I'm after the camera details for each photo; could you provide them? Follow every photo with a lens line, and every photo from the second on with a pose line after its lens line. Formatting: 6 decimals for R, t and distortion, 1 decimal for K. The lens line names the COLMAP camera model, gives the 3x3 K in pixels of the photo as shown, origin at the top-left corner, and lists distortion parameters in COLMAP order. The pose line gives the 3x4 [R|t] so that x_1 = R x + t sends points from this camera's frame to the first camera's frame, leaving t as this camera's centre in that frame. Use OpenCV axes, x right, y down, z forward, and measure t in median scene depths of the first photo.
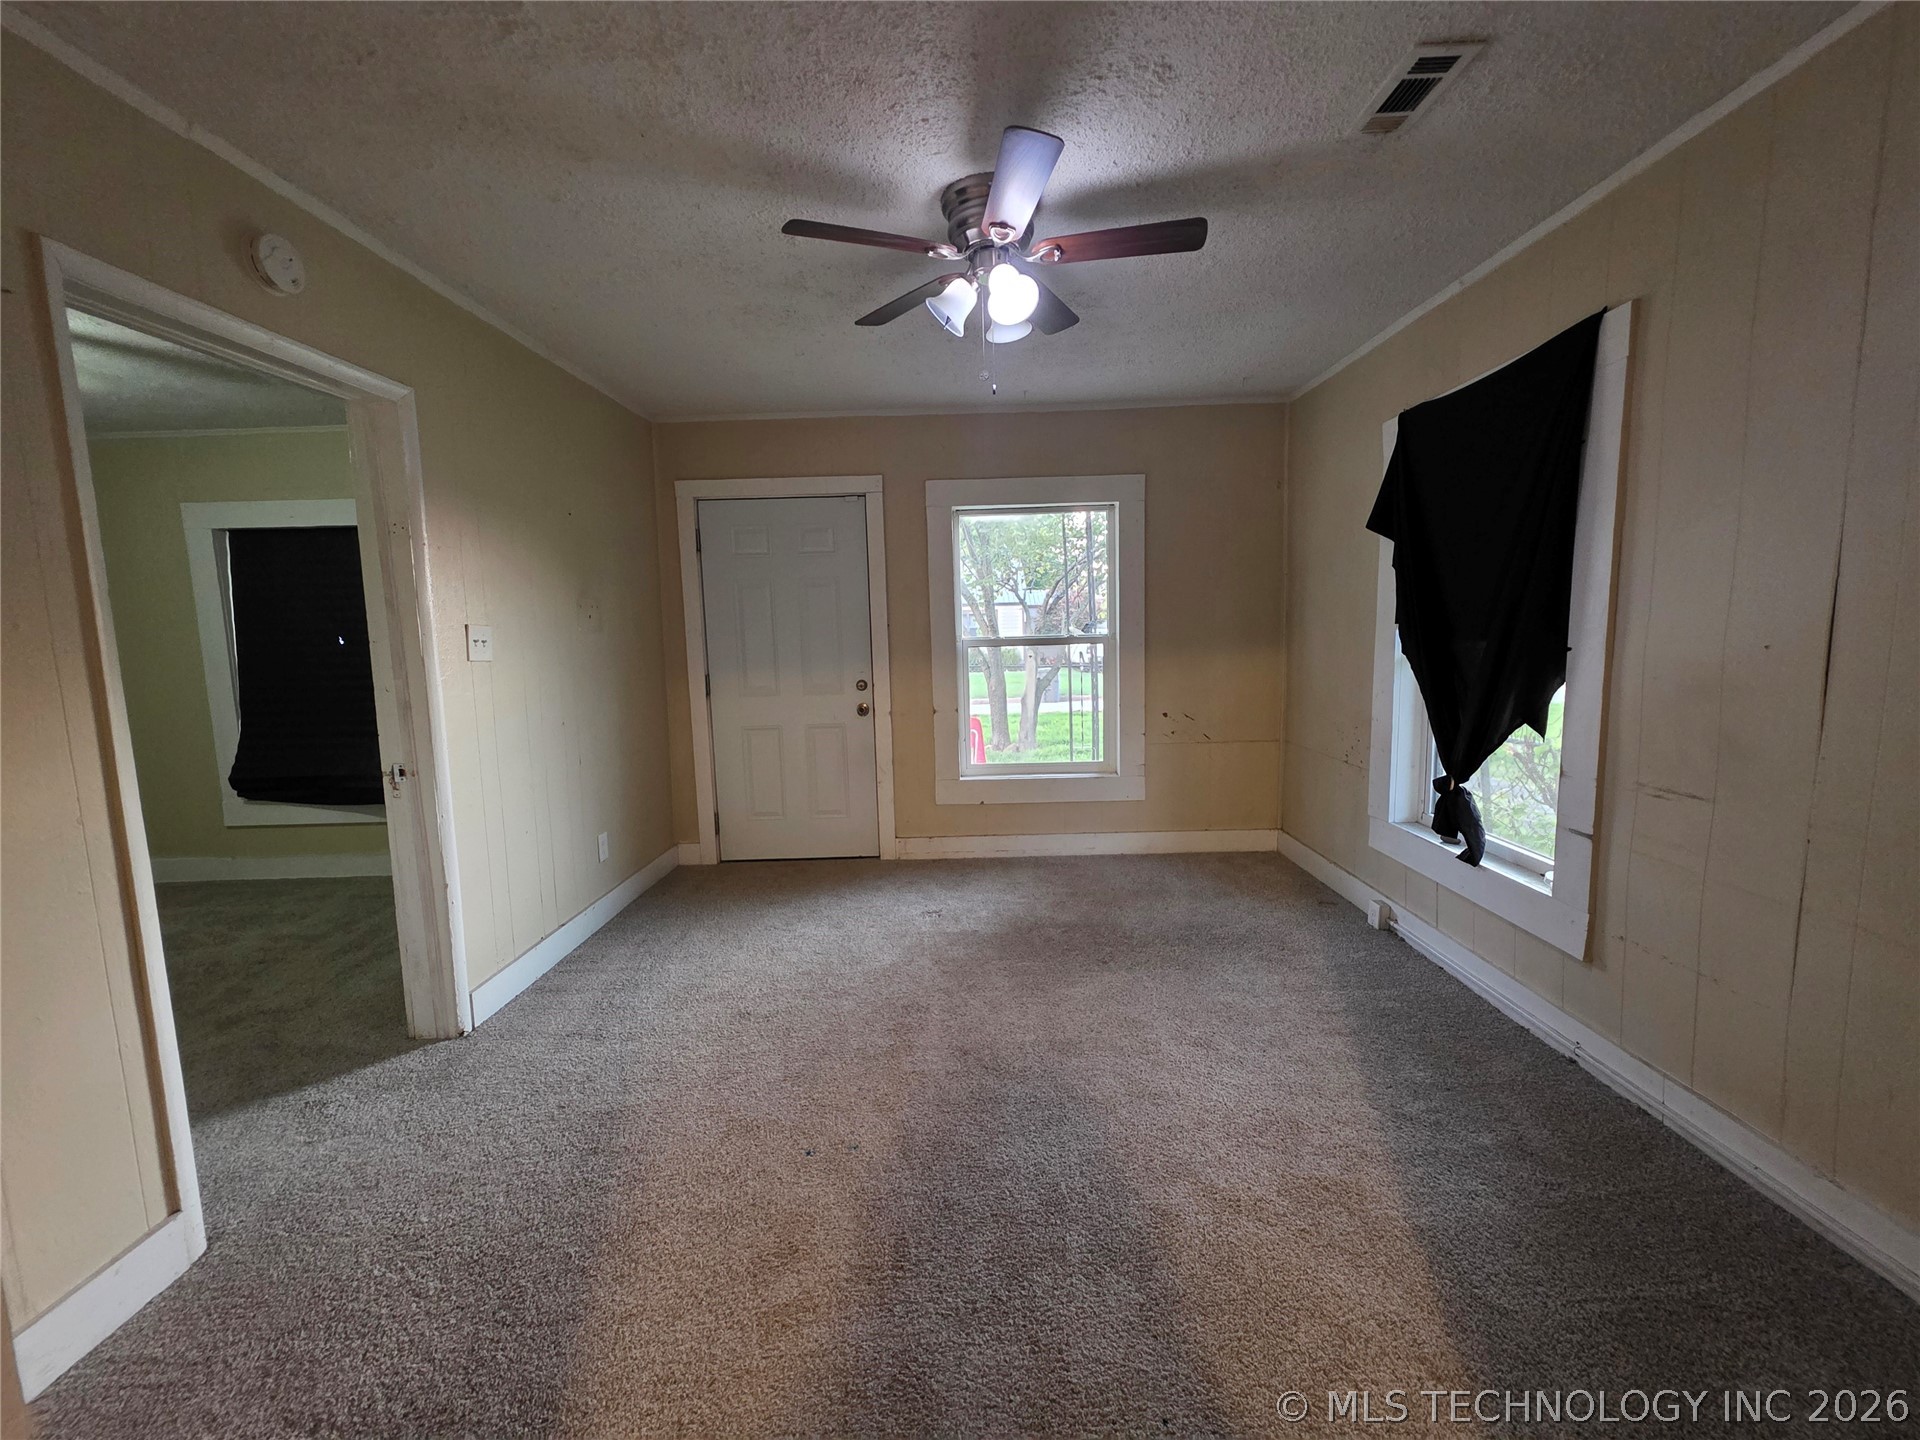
lens RADIAL K [[767.6, 0, 951.1], [0, 767.6, 712.6], [0, 0, 1]] dist [0.003946, 0.000426]
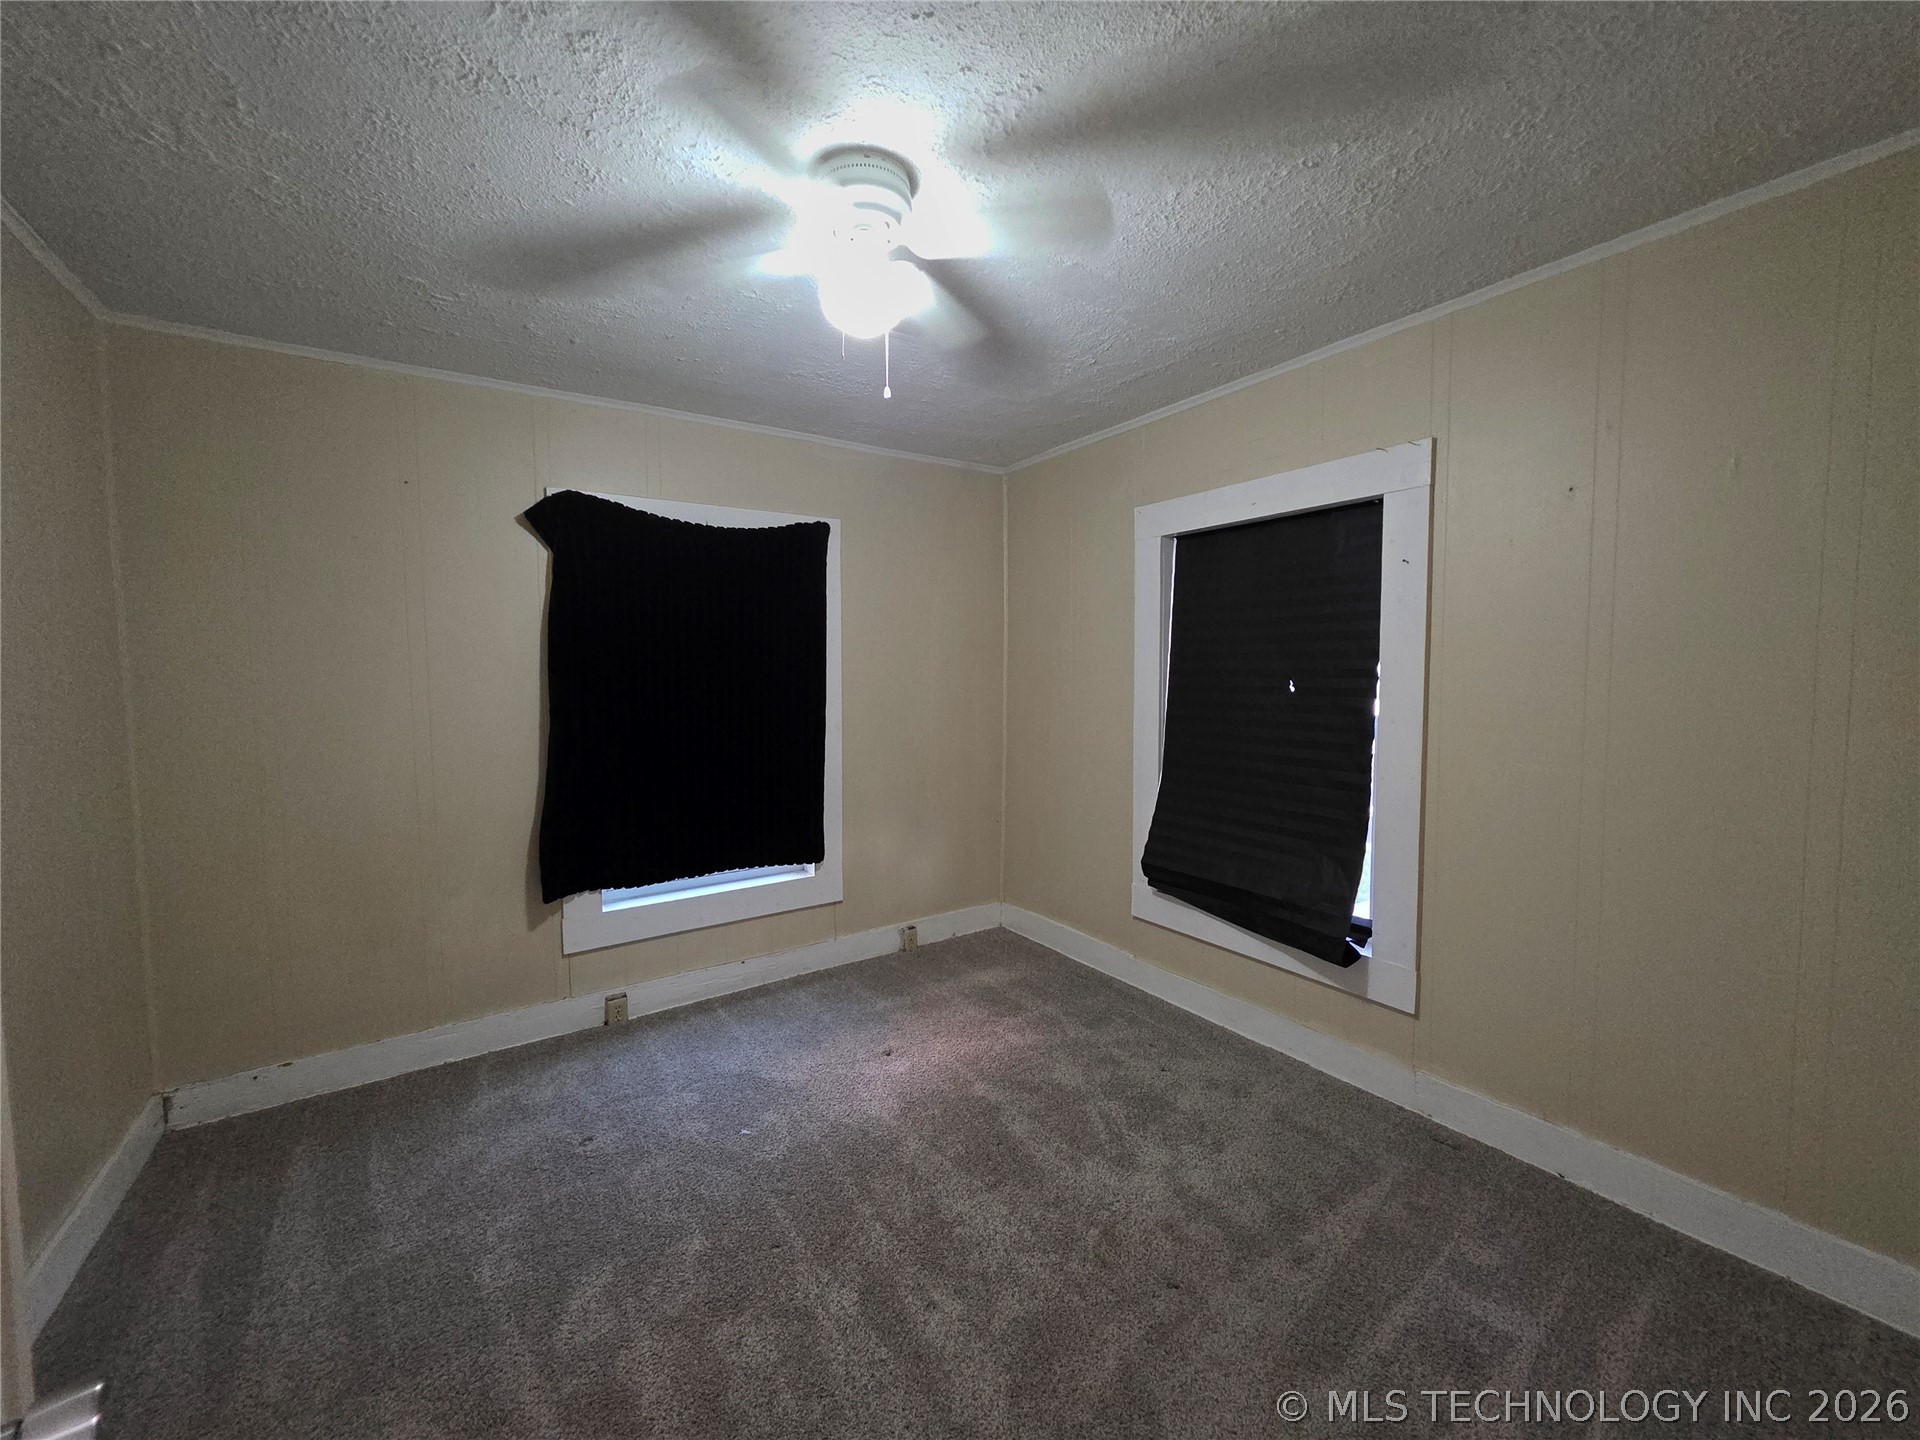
lens RADIAL K [[767.6, 0, 963.7], [0, 767.6, 720.9], [0, 0, 1]] dist [0.003946, 0.000426]
pose [[0.568898, 0.070484, -0.819382, -0.430402], [-0.102608, 0.994619, 0.014317, -0.046121], [0.815982, 0.075930, 0.573069, 0.415372]]
